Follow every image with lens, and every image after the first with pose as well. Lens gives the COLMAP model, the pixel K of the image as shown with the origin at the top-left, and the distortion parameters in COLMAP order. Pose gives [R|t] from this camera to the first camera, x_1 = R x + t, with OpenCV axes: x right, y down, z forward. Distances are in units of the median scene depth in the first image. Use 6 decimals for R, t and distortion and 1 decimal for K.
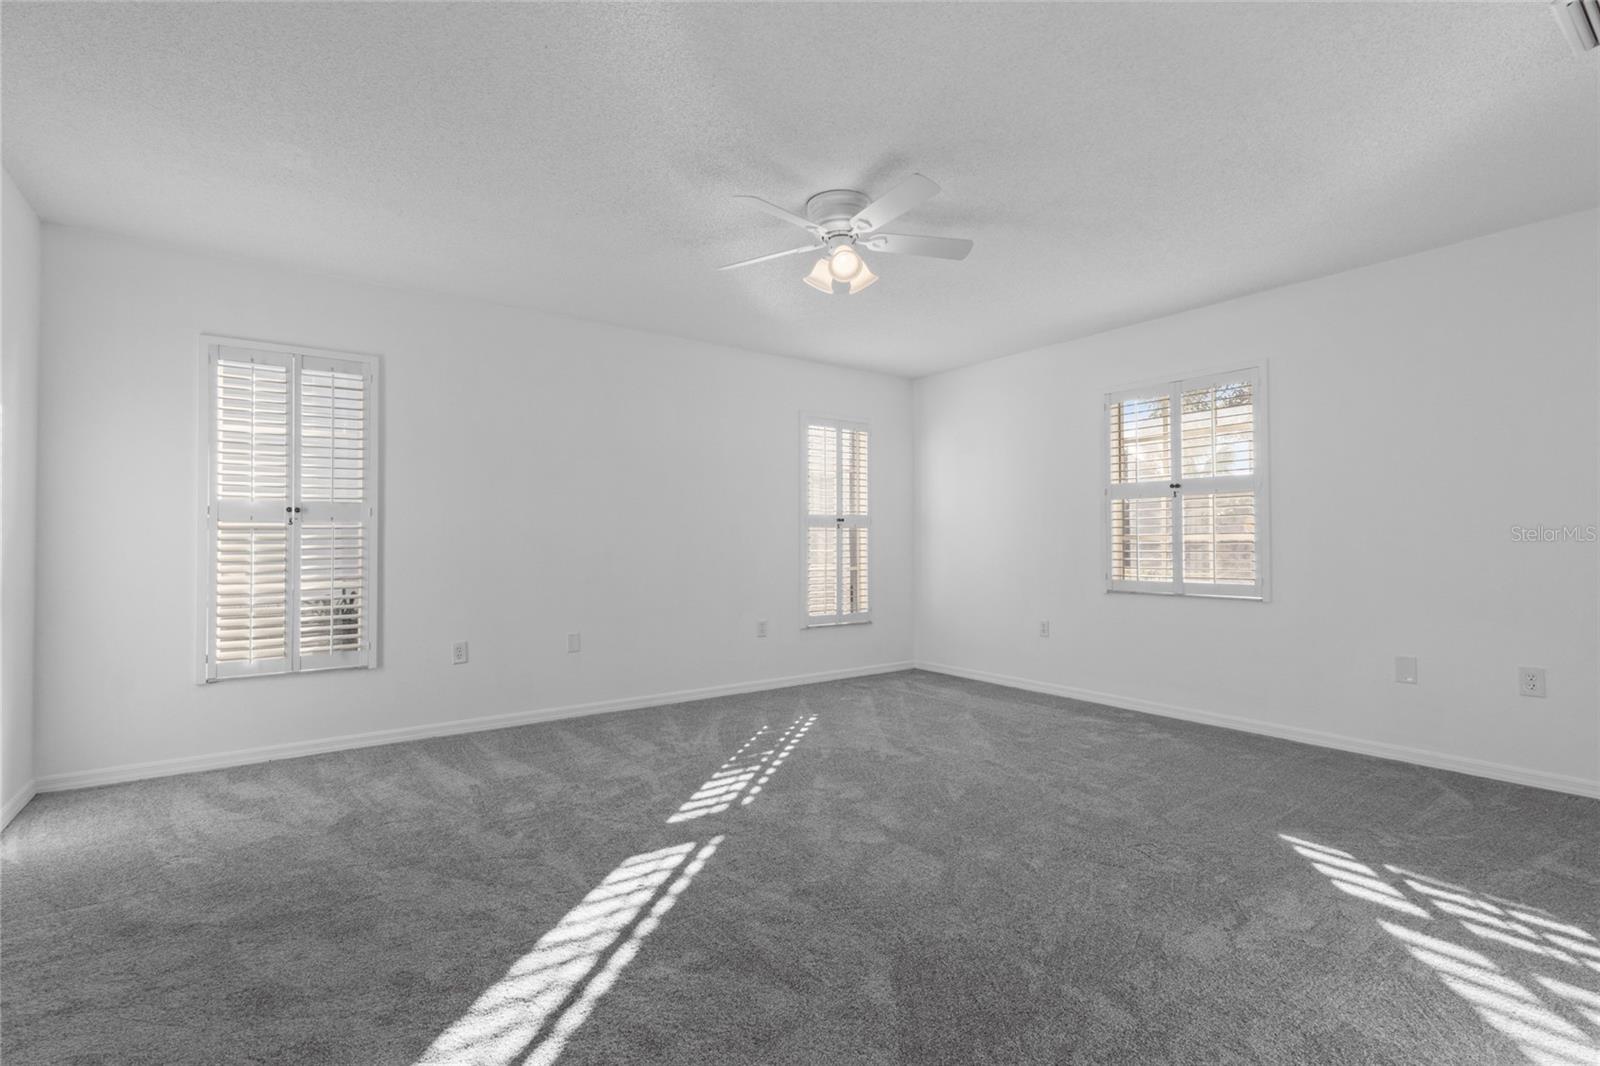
lens RADIAL K [[750.0, 0, 793.7], [0, 750.0, 533.0], [0, 0, 1]] dist [-0.000136, 0.000045]
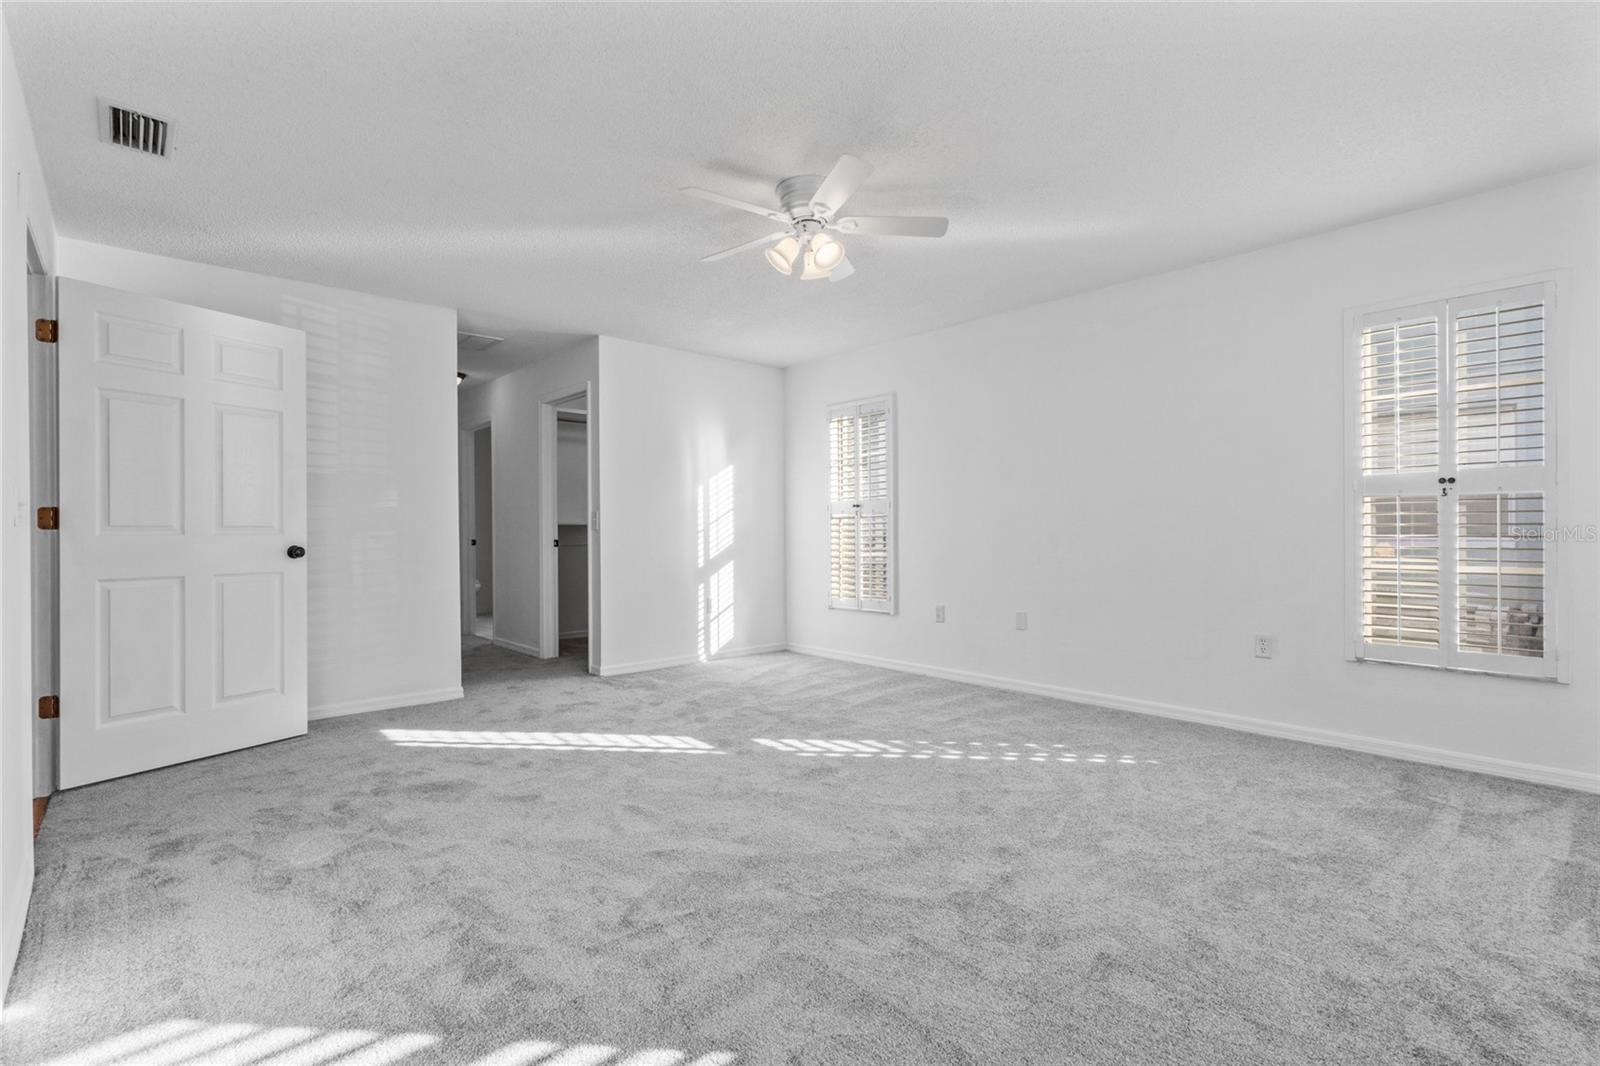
lens RADIAL K [[750.0, 0, 793.7], [0, 750.0, 533.0], [0, 0, 1]] dist [-0.000136, 0.000045]
pose [[0.093173, 0.010536, -0.995594, 0.970605], [0.025199, 0.999599, 0.012936, 0.003106], [0.995331, -0.026293, 0.092870, 0.799036]]
